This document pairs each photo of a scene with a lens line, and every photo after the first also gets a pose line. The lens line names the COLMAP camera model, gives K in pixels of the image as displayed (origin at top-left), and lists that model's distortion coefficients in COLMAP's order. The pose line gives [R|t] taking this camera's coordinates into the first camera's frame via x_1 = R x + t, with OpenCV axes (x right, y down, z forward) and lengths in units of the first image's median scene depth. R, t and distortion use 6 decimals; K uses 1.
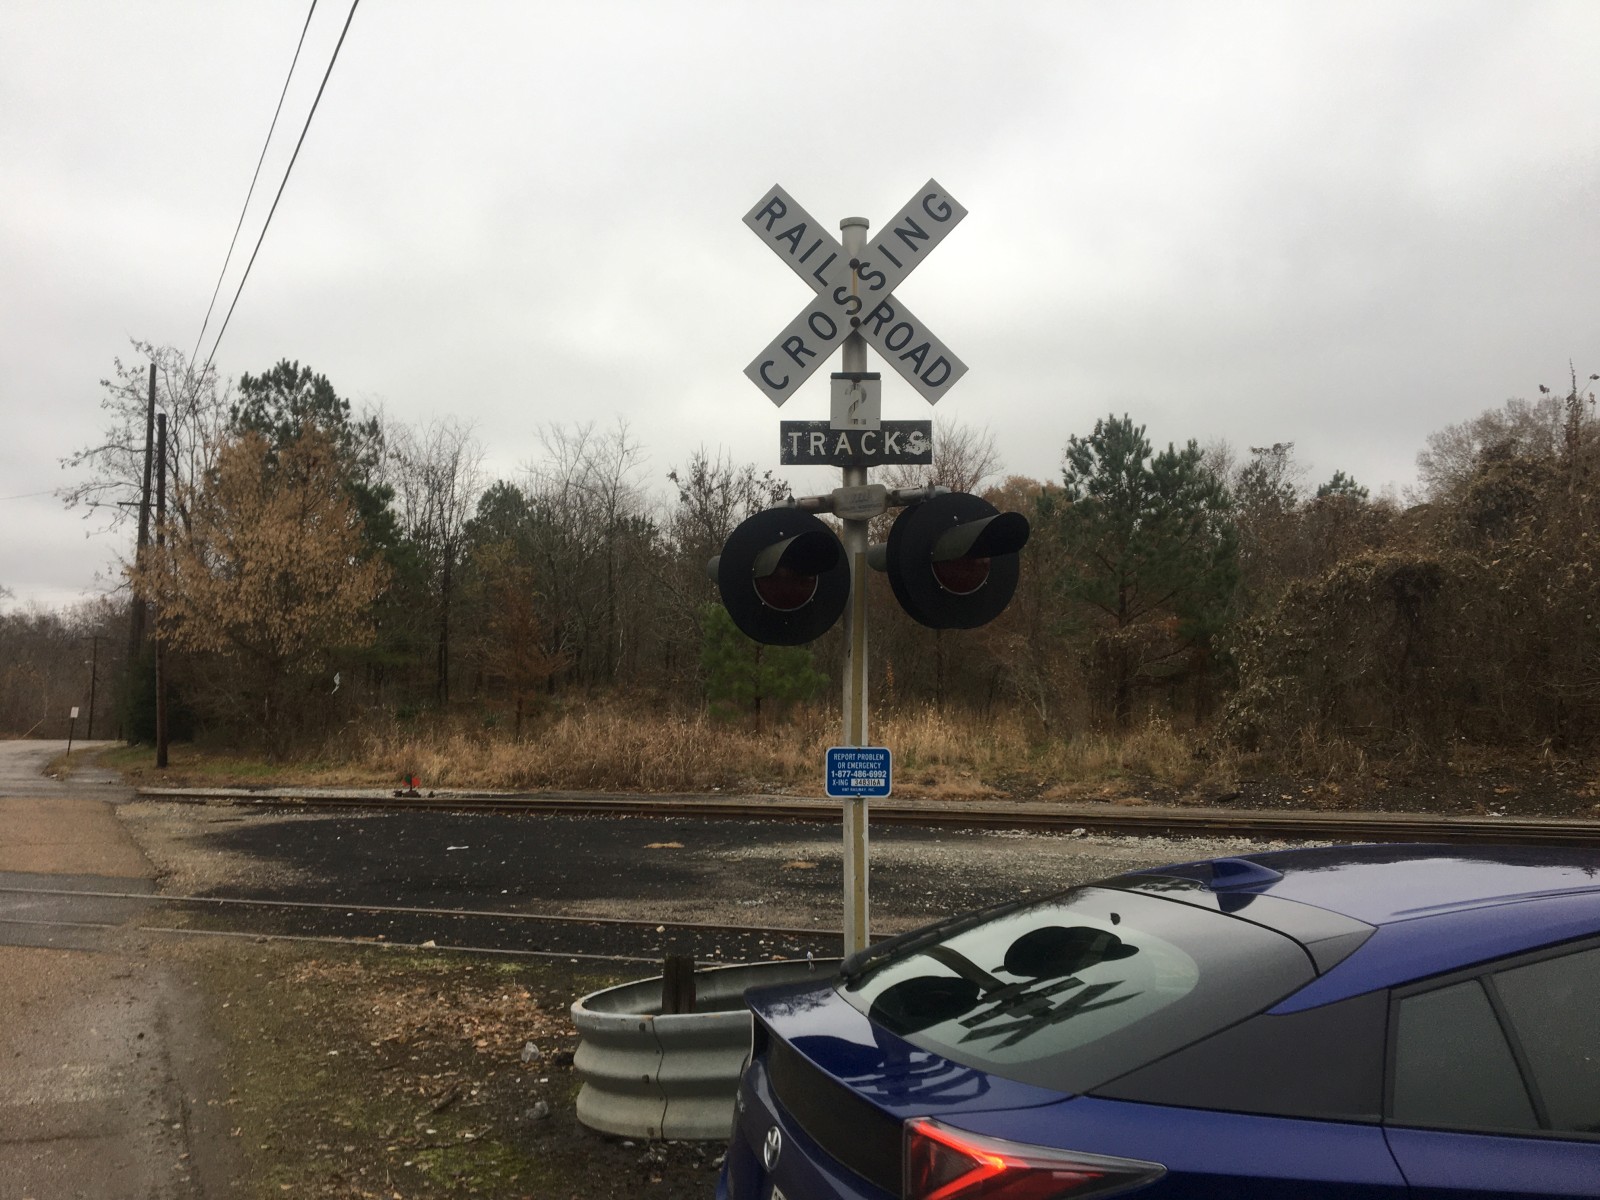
lens RADIAL K [[1307.9, 0, 769.0], [0, 1307.9, 597.3], [0, 0, 1]] dist [0.086855, -0.155038]
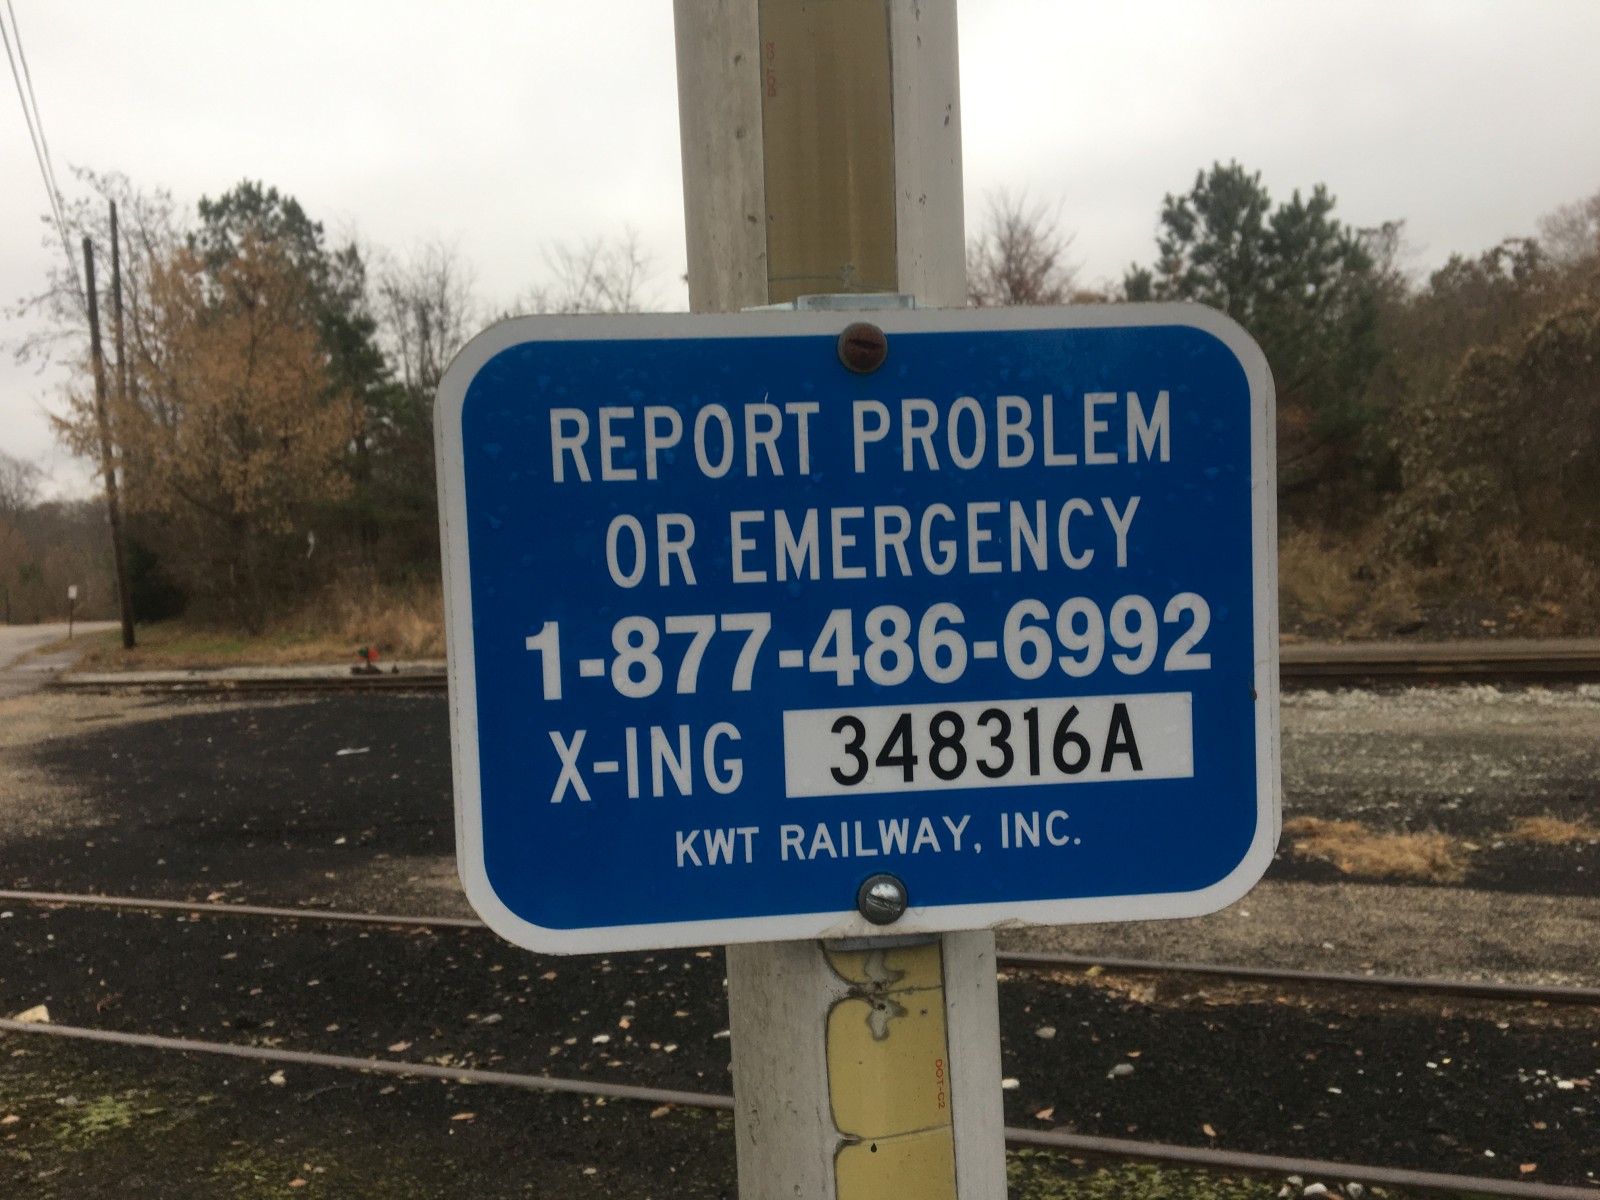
lens RADIAL K [[1313.2, 0, 785.0], [0, 1313.2, 566.8], [0, 0, 1]] dist [0.101774, -0.154309]
pose [[0.998268, -0.048083, -0.033905, 0.015984], [0.050928, 0.994751, 0.088747, 0.029634], [0.029460, -0.090320, 0.995477, 0.222589]]
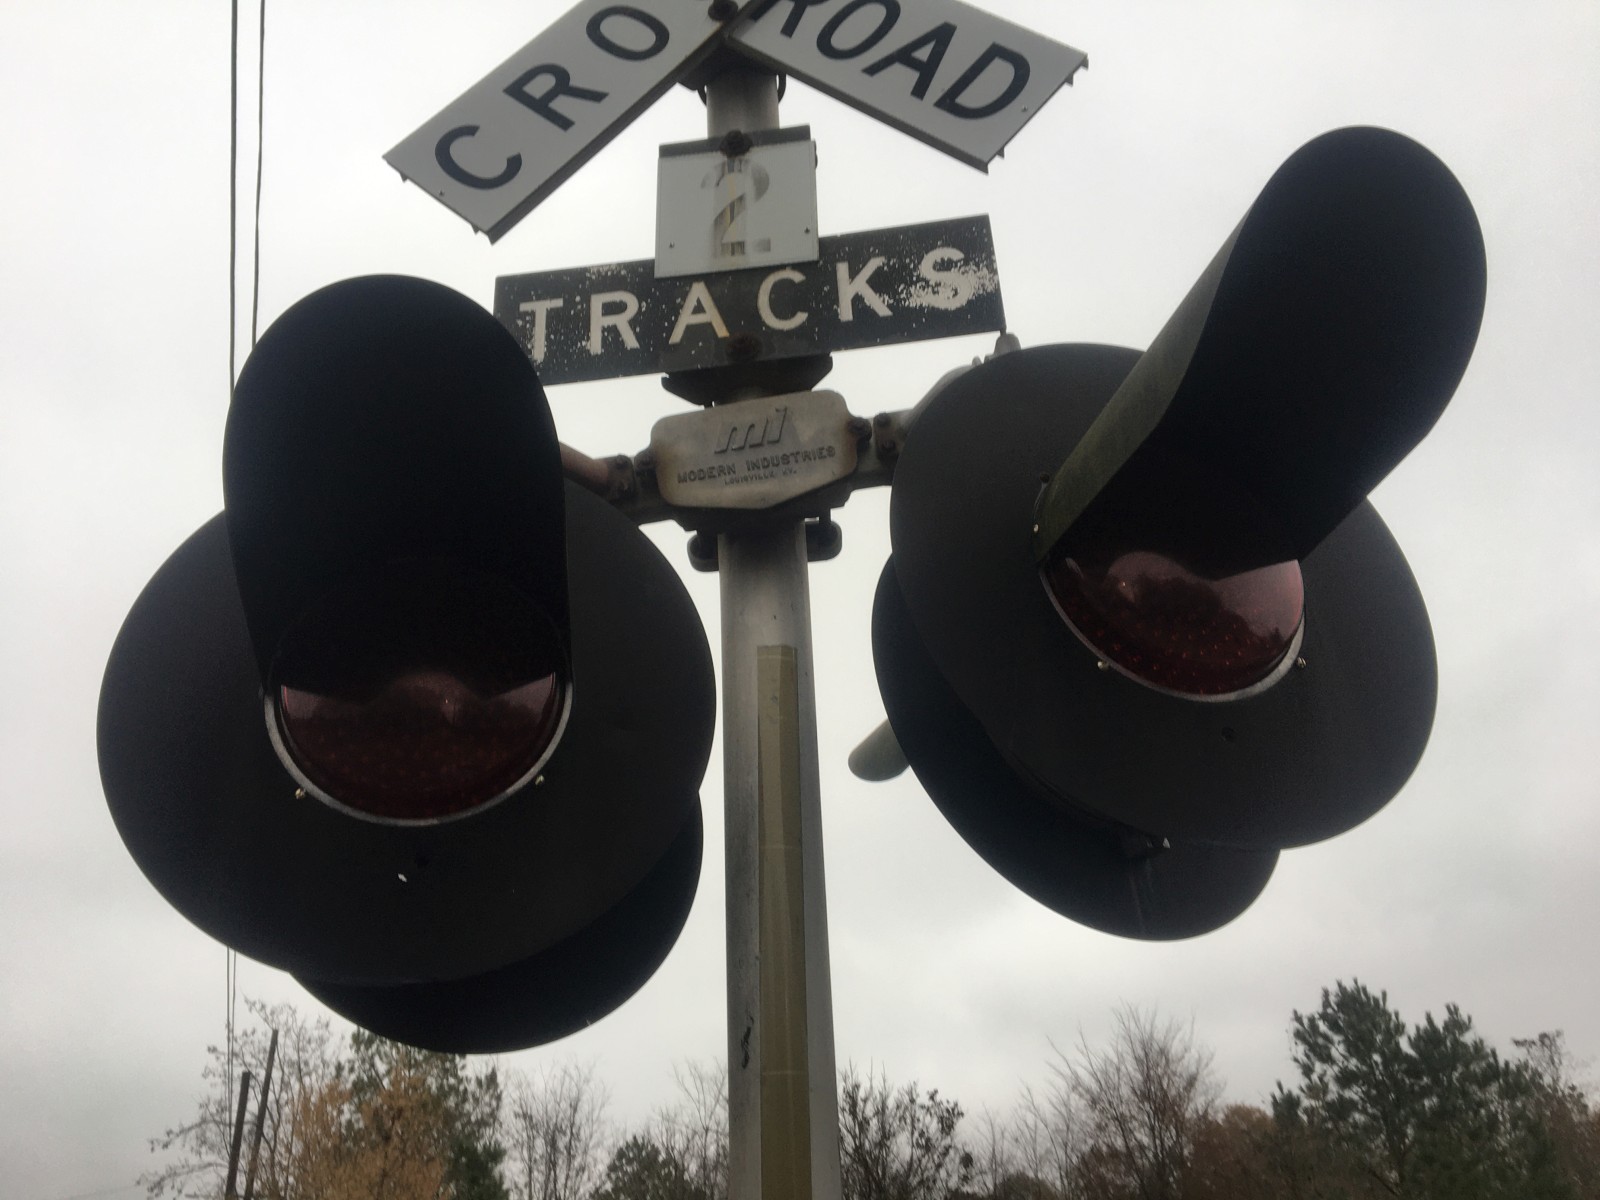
lens RADIAL K [[1314.9, 0, 798.7], [0, 1314.9, 632.4], [0, 0, 1]] dist [0.072874, -0.116010]
pose [[0.991763, -0.096379, -0.084366, 0.023798], [0.049183, 0.894707, -0.443937, 0.019983], [0.118269, 0.436131, 0.892077, 0.187259]]
